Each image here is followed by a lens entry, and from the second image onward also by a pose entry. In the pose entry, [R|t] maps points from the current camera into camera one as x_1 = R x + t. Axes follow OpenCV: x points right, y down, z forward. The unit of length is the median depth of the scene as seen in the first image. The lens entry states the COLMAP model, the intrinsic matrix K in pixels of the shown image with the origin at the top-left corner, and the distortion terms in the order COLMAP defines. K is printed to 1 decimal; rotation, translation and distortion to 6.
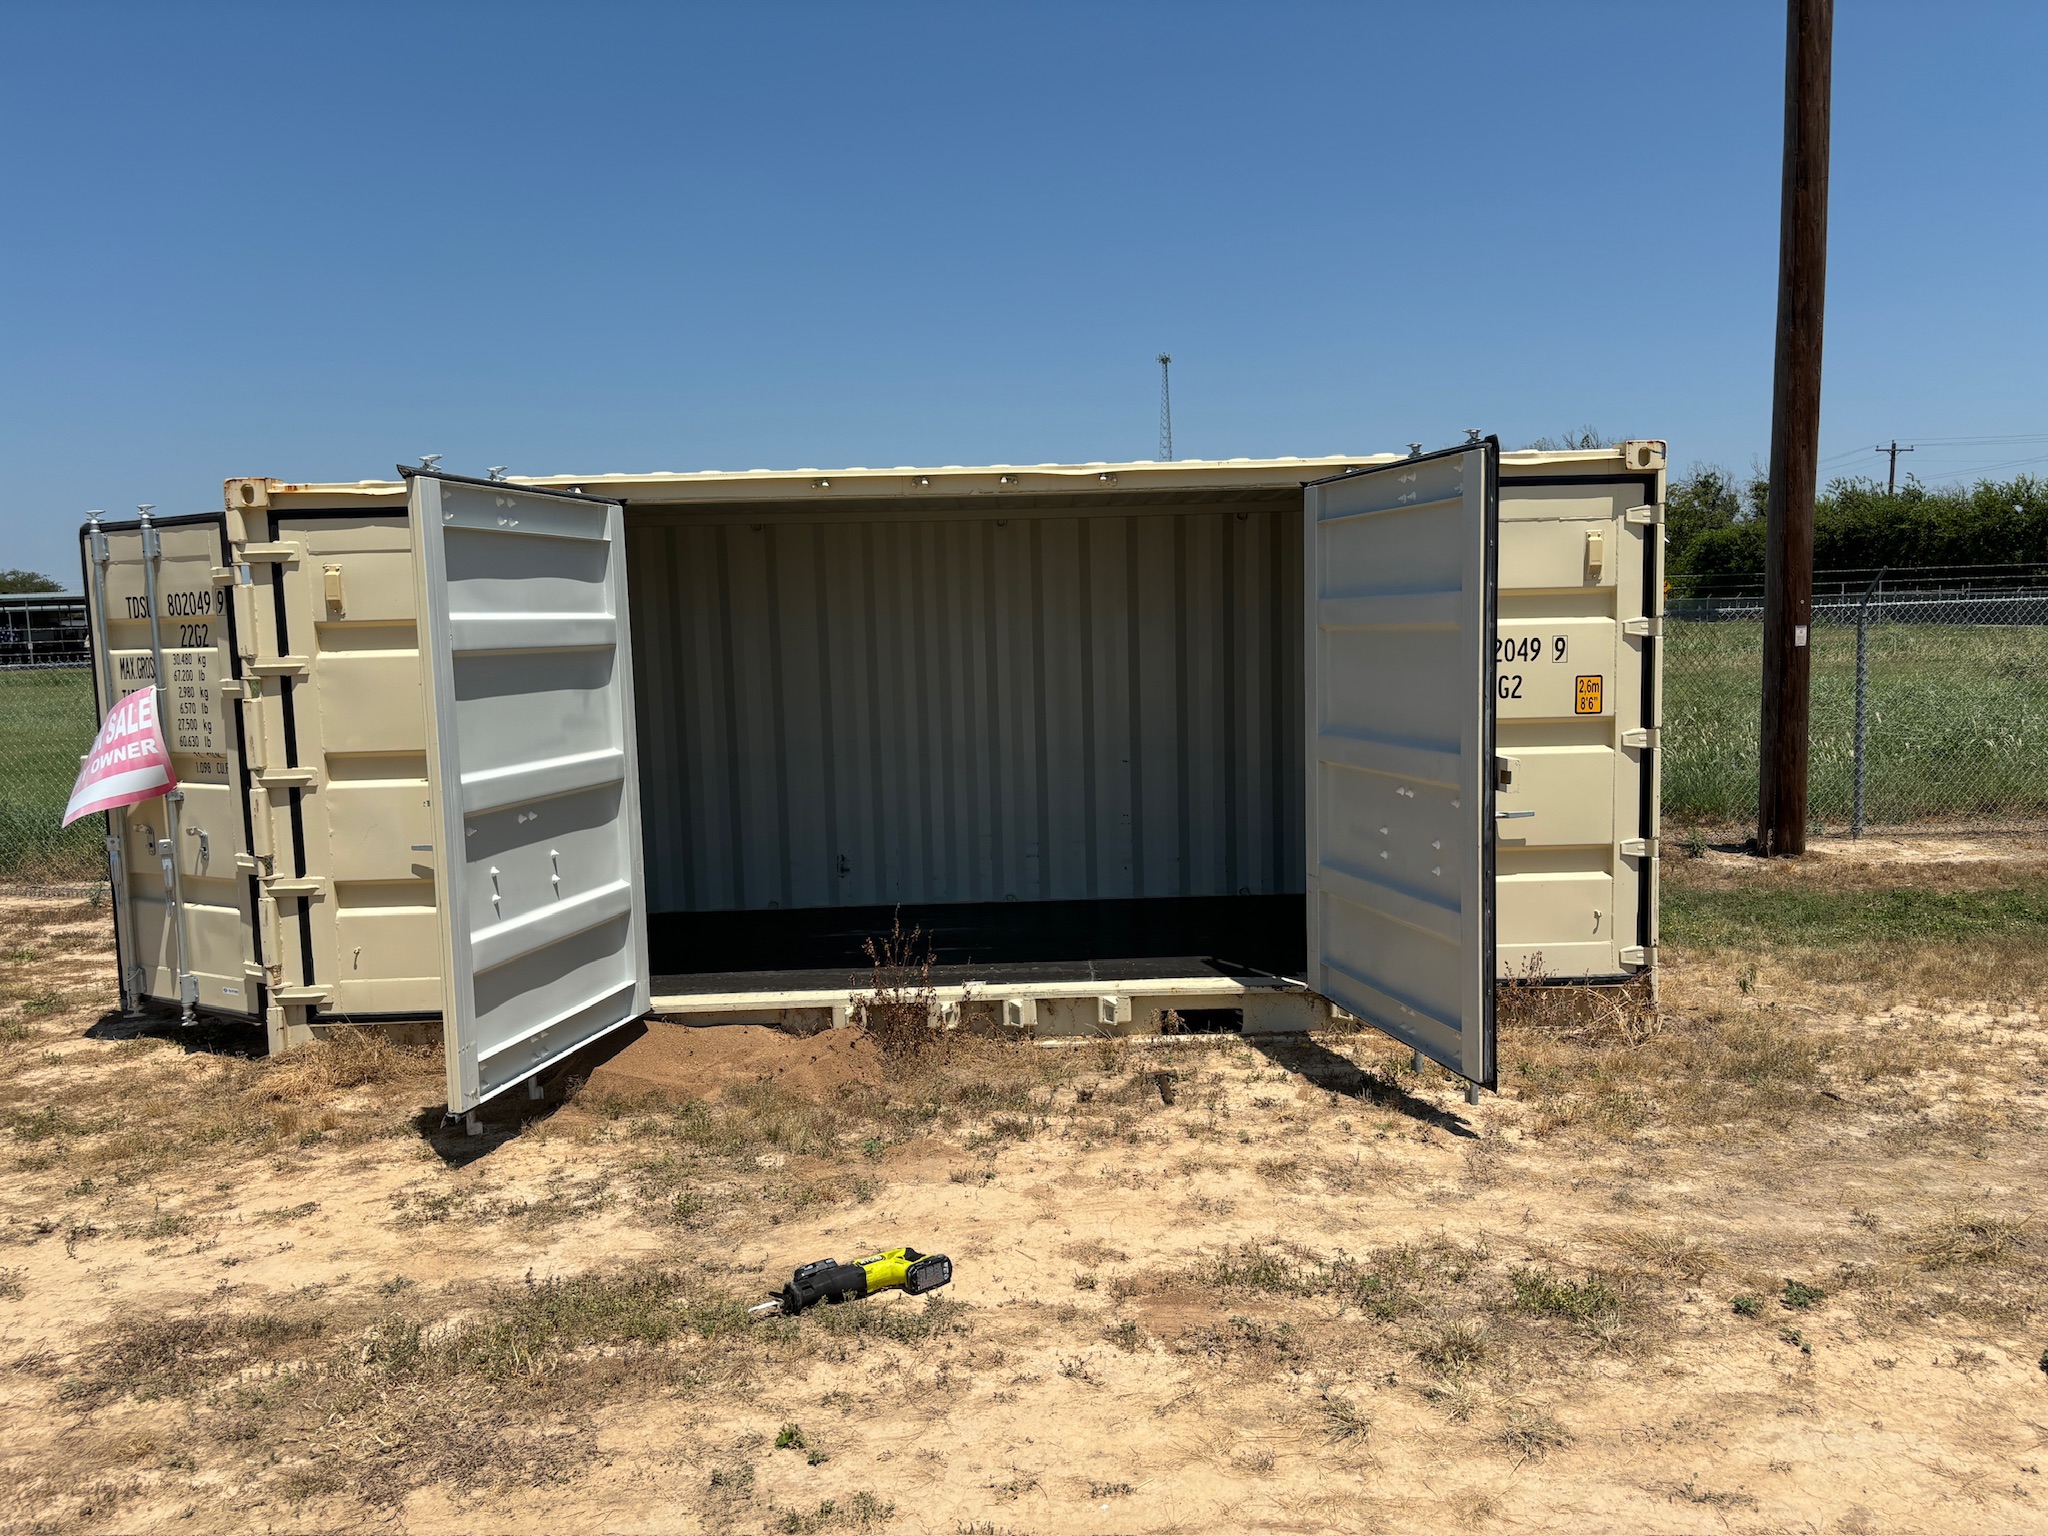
lens RADIAL K [[1522.5, 0, 1038.9], [0, 1522.5, 772.6], [0, 0, 1]] dist [0.074512, -0.098593]
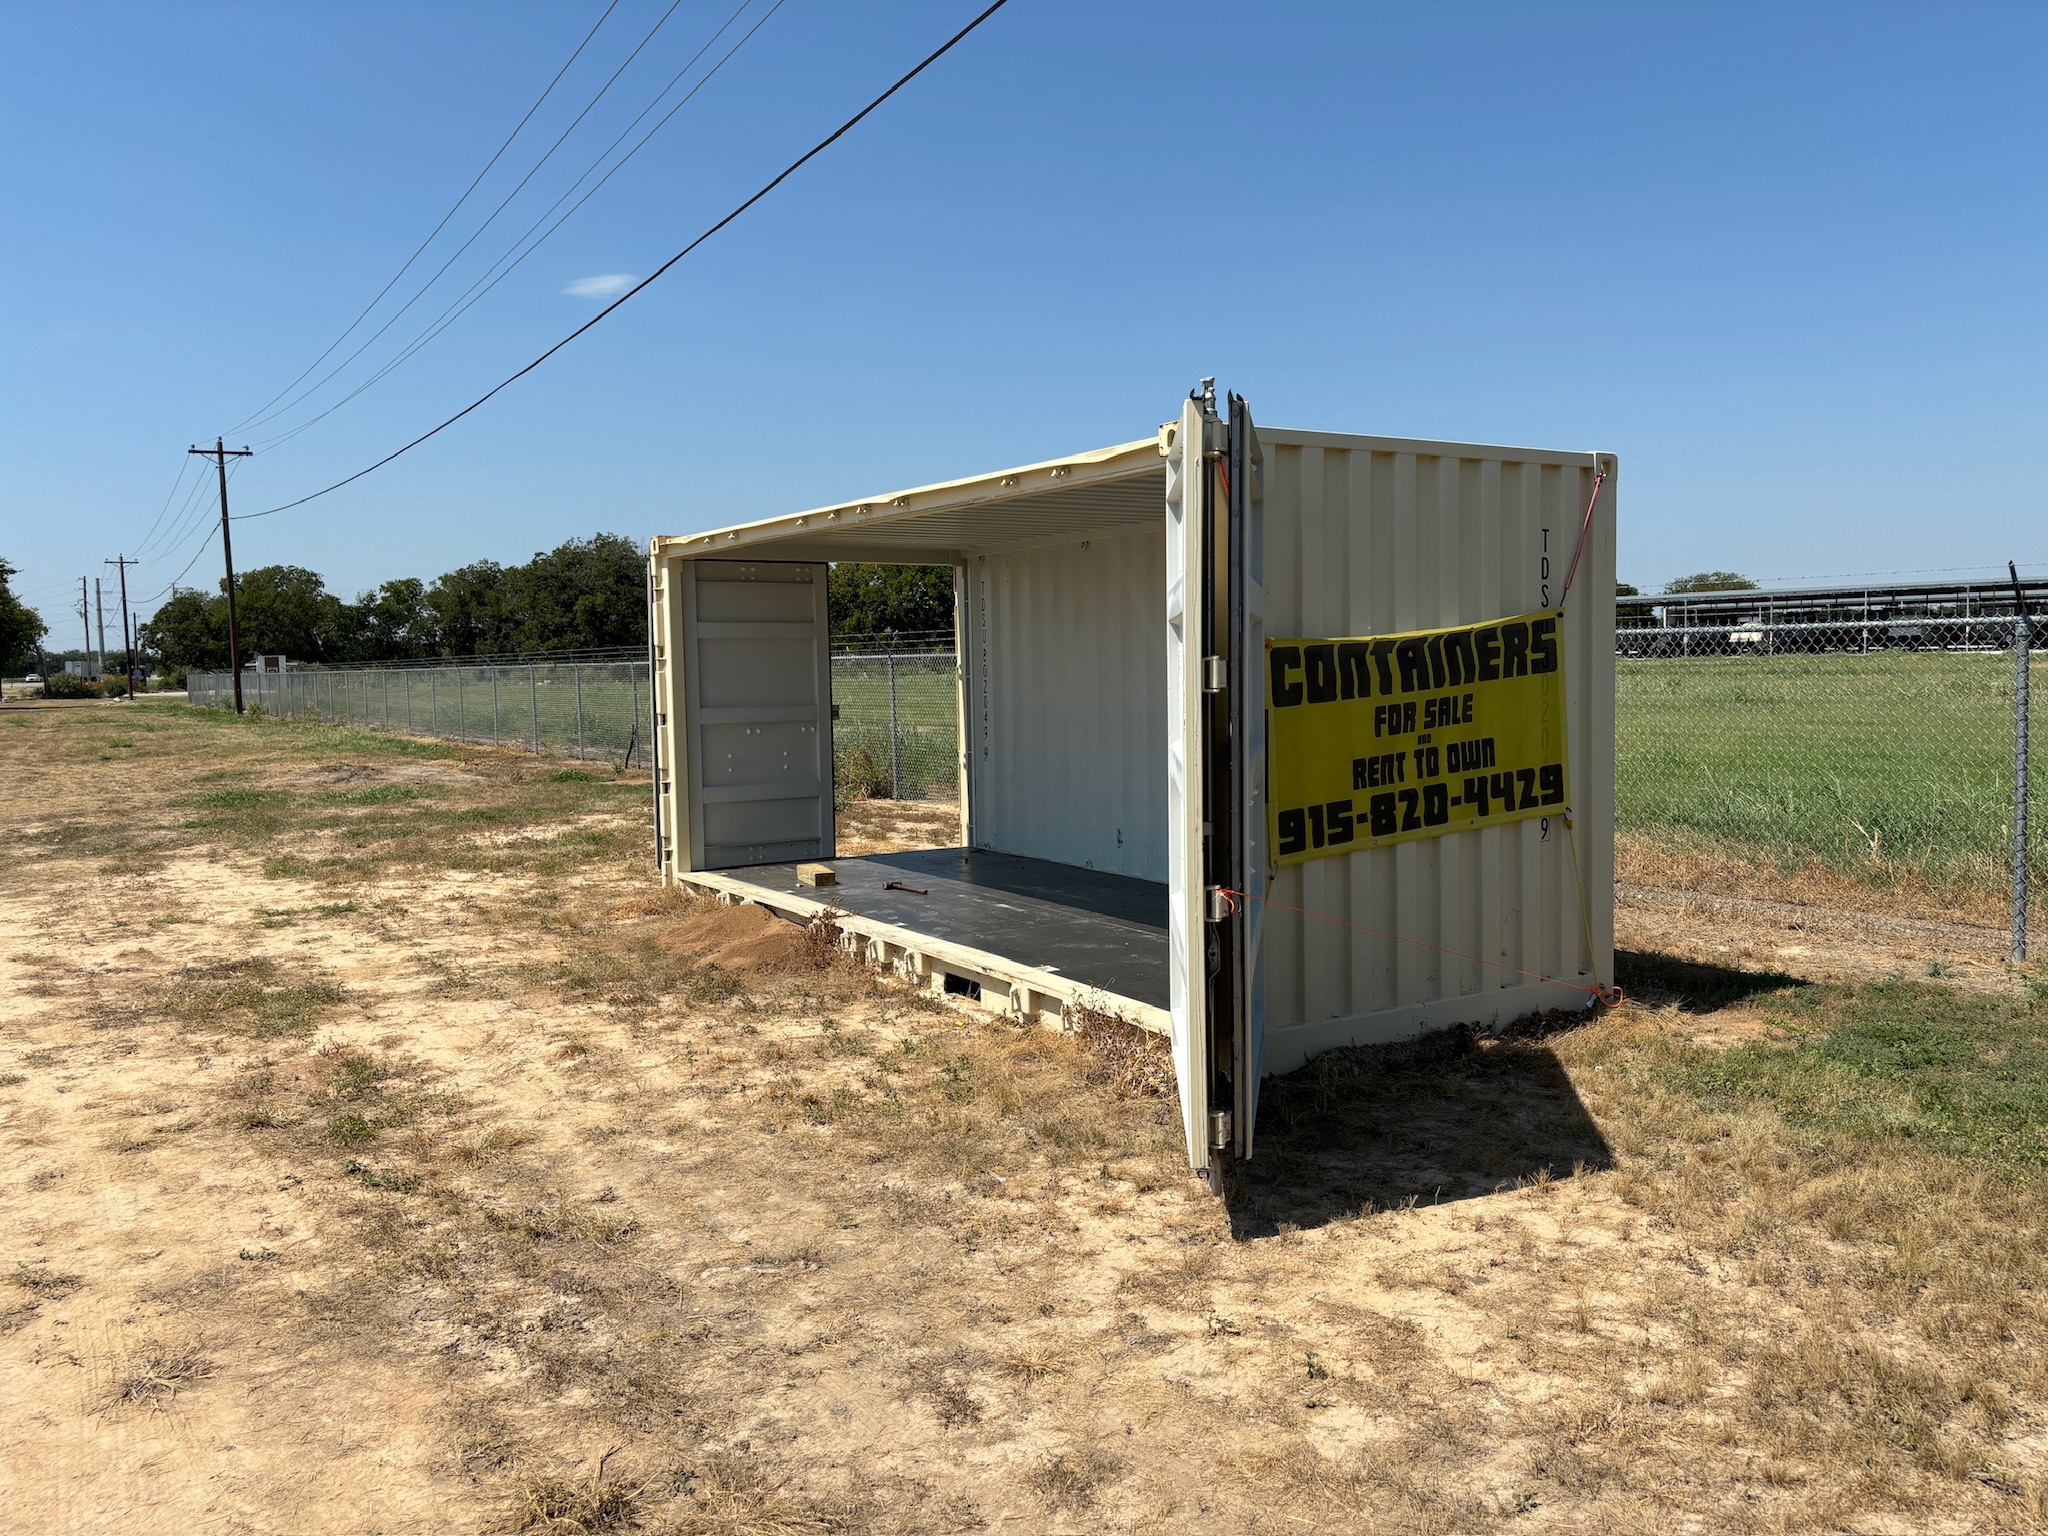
lens RADIAL K [[1522.5, 0, 1038.9], [0, 1522.5, 772.6], [0, 0, 1]] dist [0.074512, -0.098593]
pose [[0.529783, 0.078515, -0.844491, 1.501578], [-0.075699, 0.996109, 0.045122, -0.067272], [0.844748, 0.040022, 0.533665, 0.651210]]
